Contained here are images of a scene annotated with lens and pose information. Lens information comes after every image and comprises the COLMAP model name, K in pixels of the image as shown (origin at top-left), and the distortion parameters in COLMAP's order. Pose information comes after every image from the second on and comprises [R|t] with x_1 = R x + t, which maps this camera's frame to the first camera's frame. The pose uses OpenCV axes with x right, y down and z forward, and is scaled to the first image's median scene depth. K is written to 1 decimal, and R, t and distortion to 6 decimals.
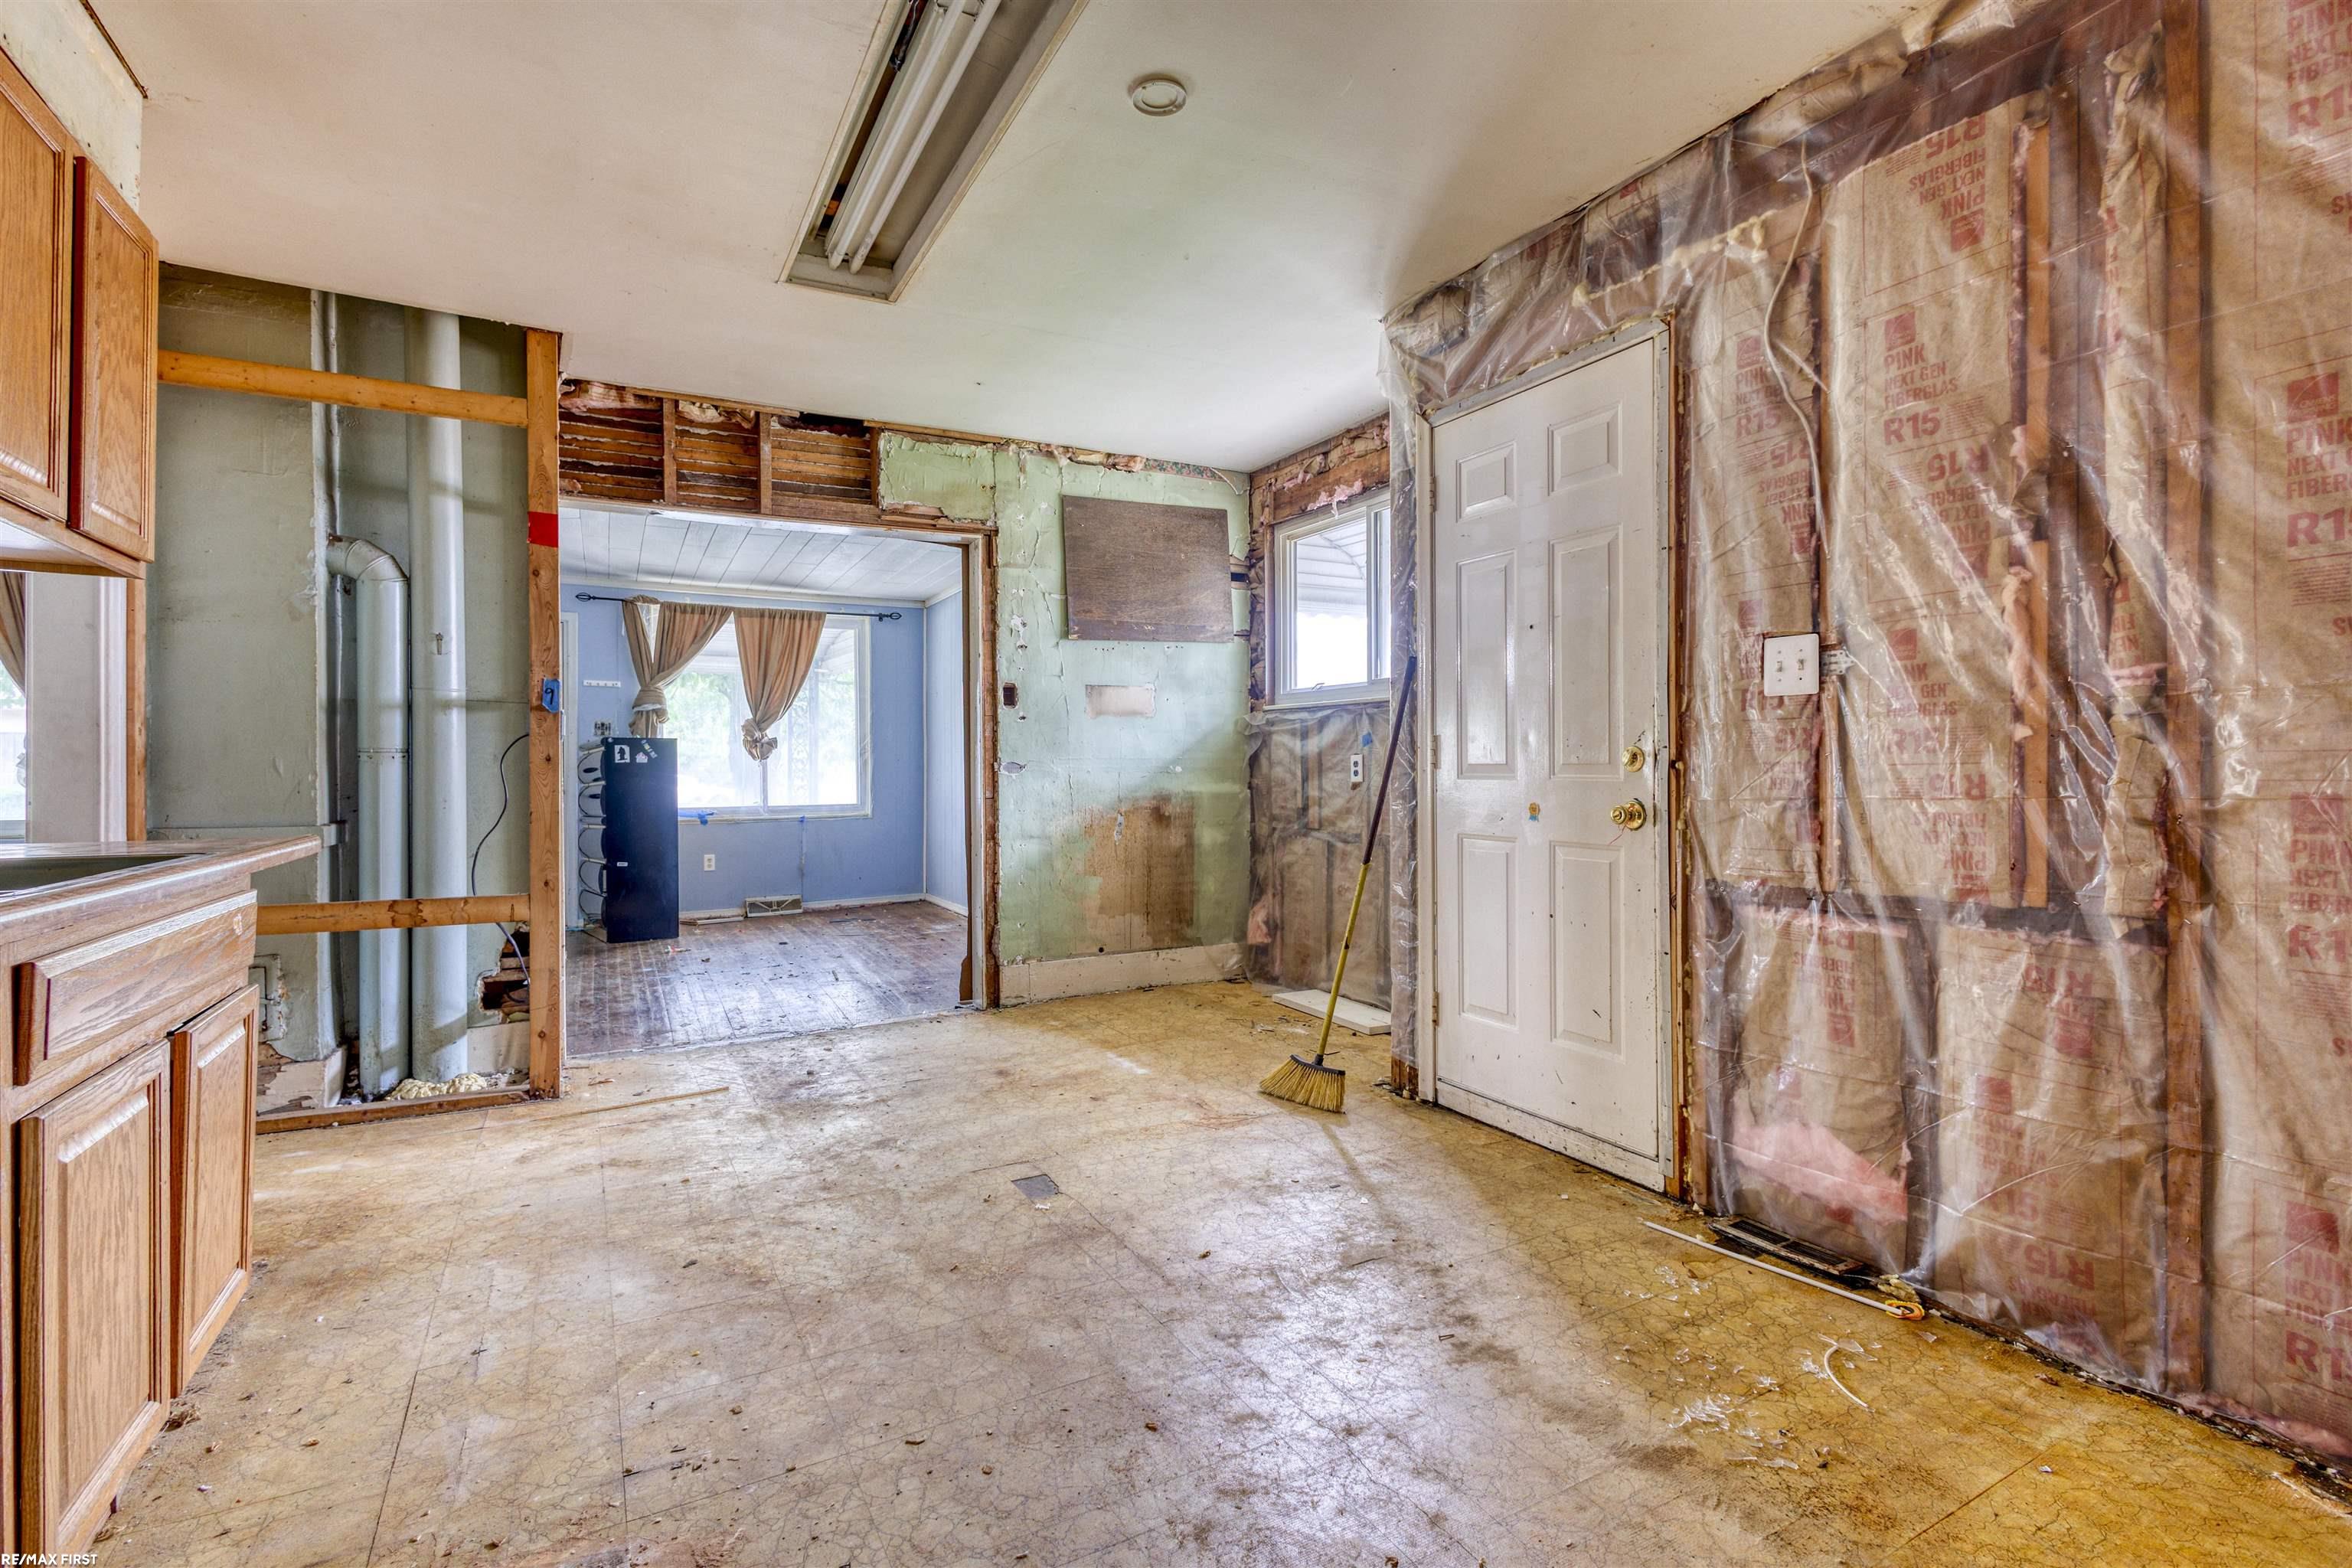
lens RADIAL K [[1080.1, 0, 1177.4], [0, 1080.1, 772.6], [0, 0, 1]] dist [0.003052, -0.001734]
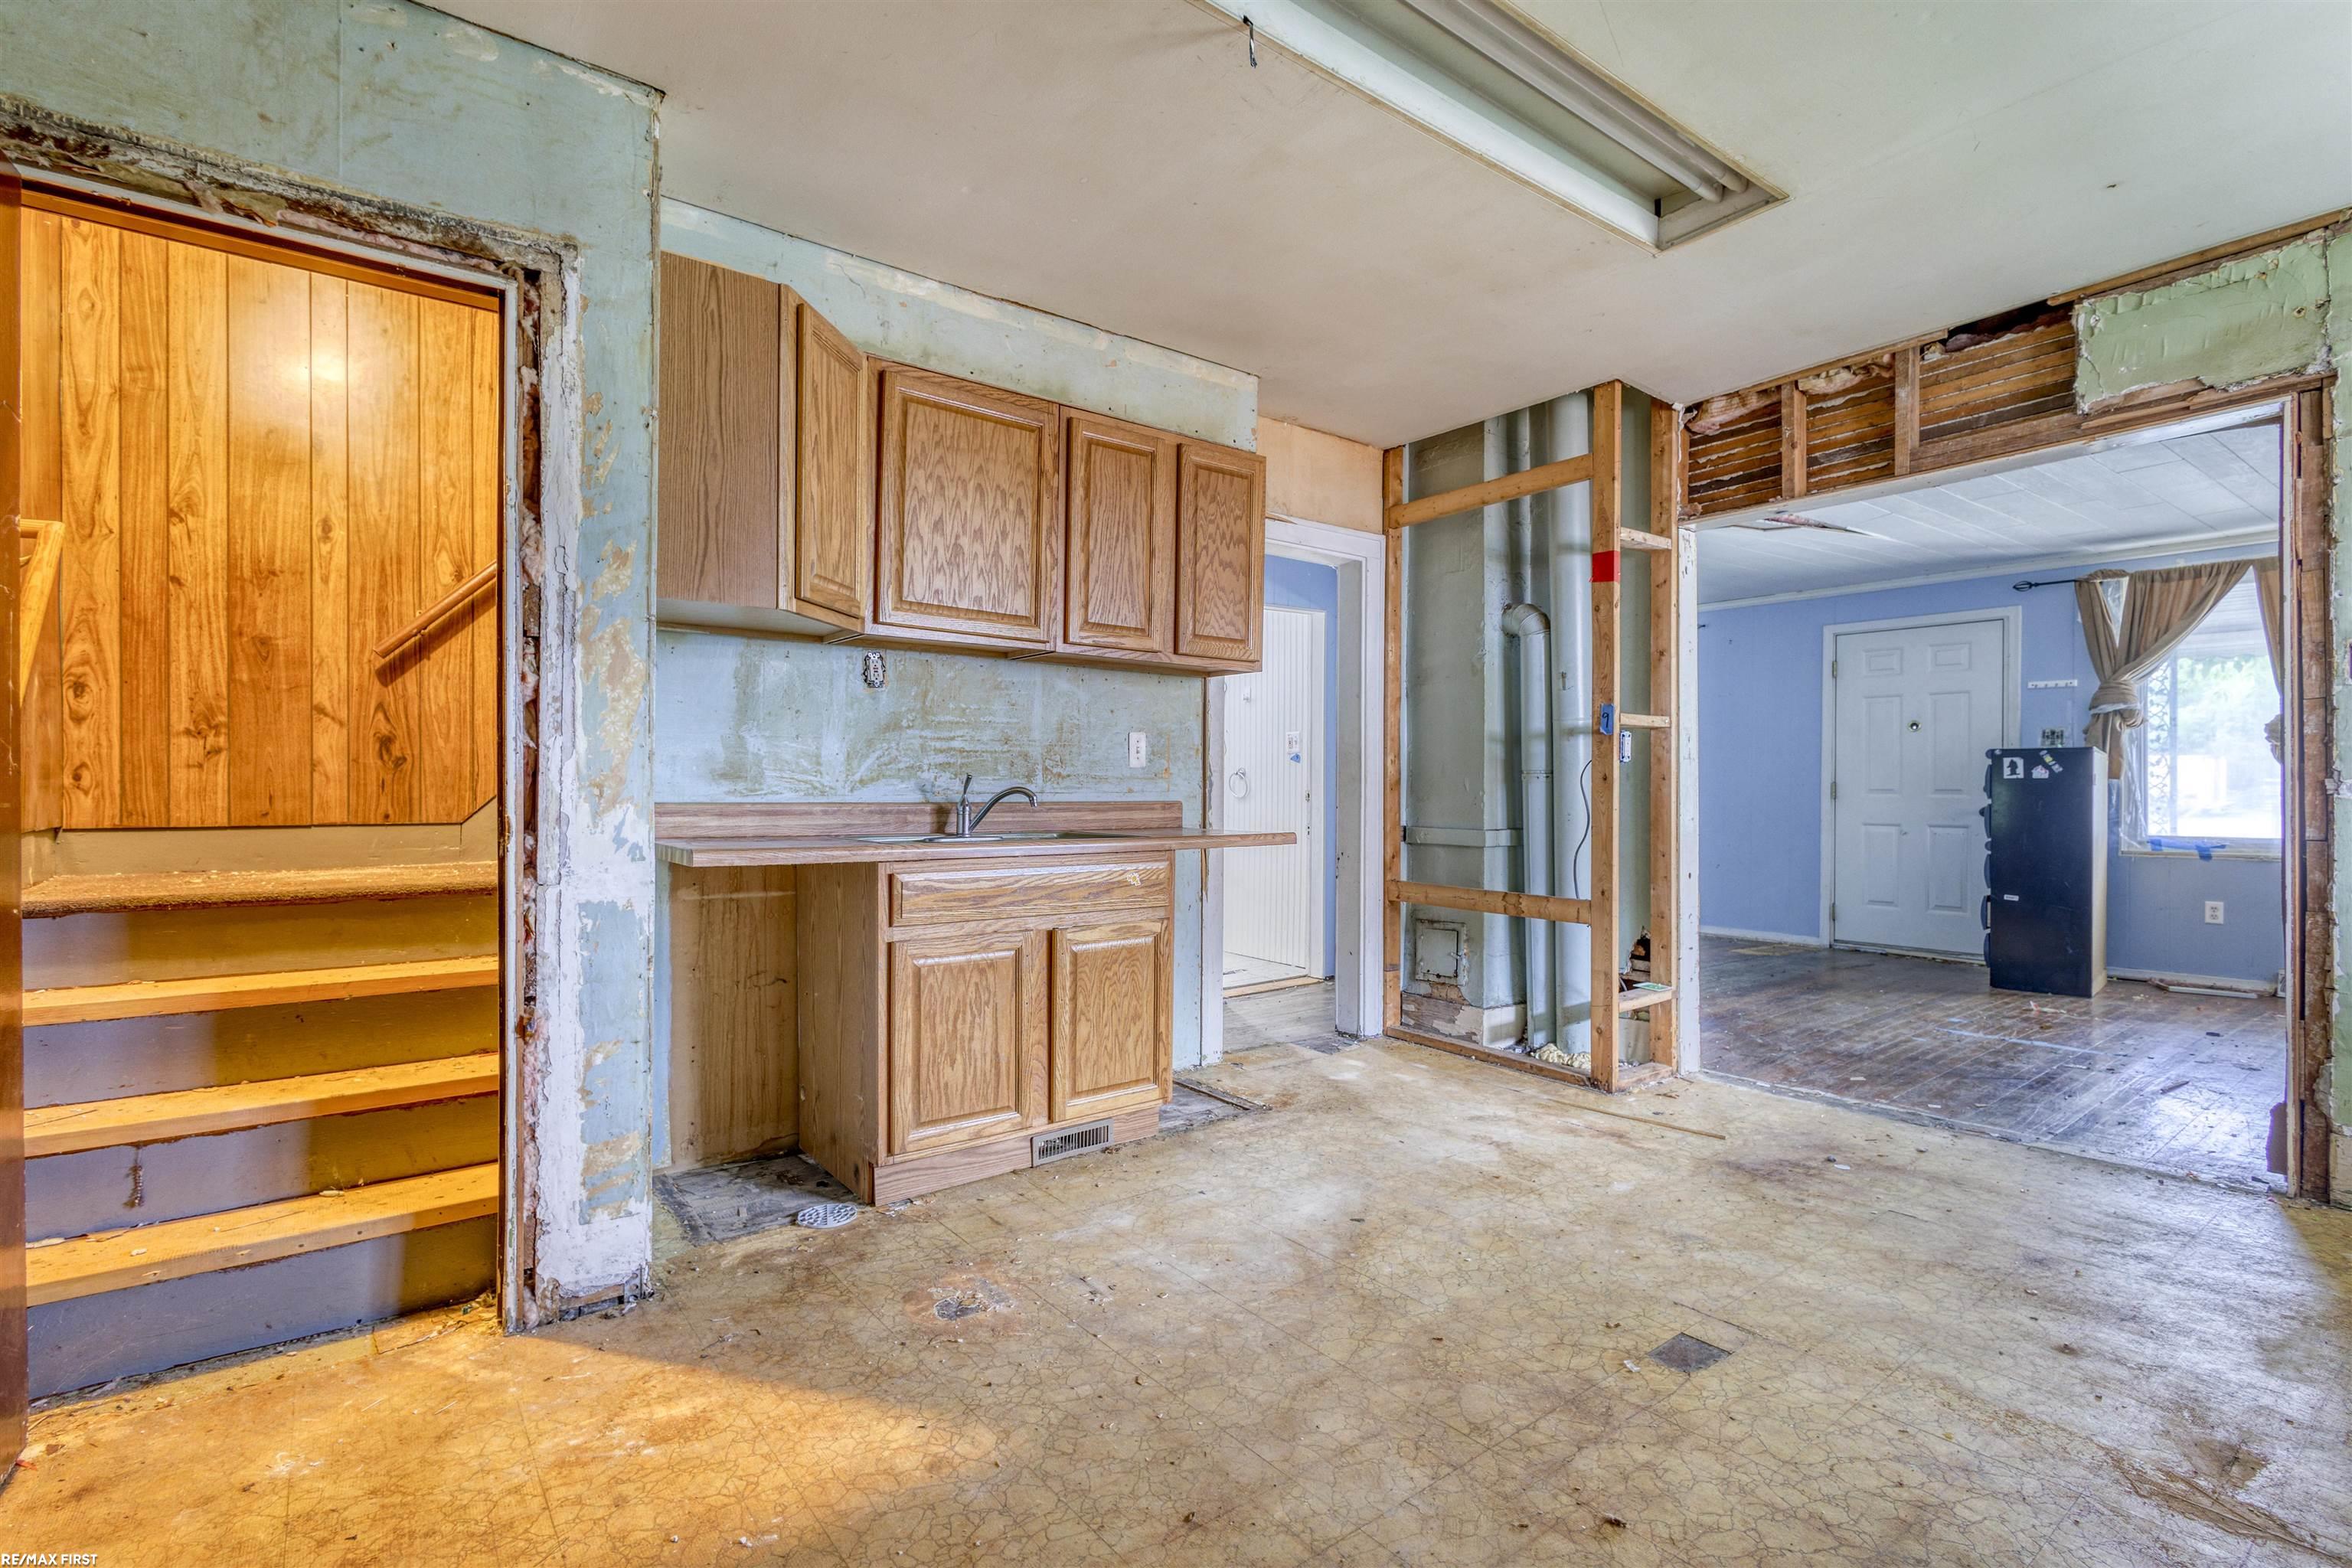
lens RADIAL K [[1080.1, 0, 1176.8], [0, 1080.1, 787.0], [0, 0, 1]] dist [0.003052, -0.001734]
pose [[0.142658, 0.005130, -0.989759, 0.371550], [-0.003249, 0.999984, 0.004714, -0.006396], [0.989767, 0.002543, 0.142672, 0.364517]]
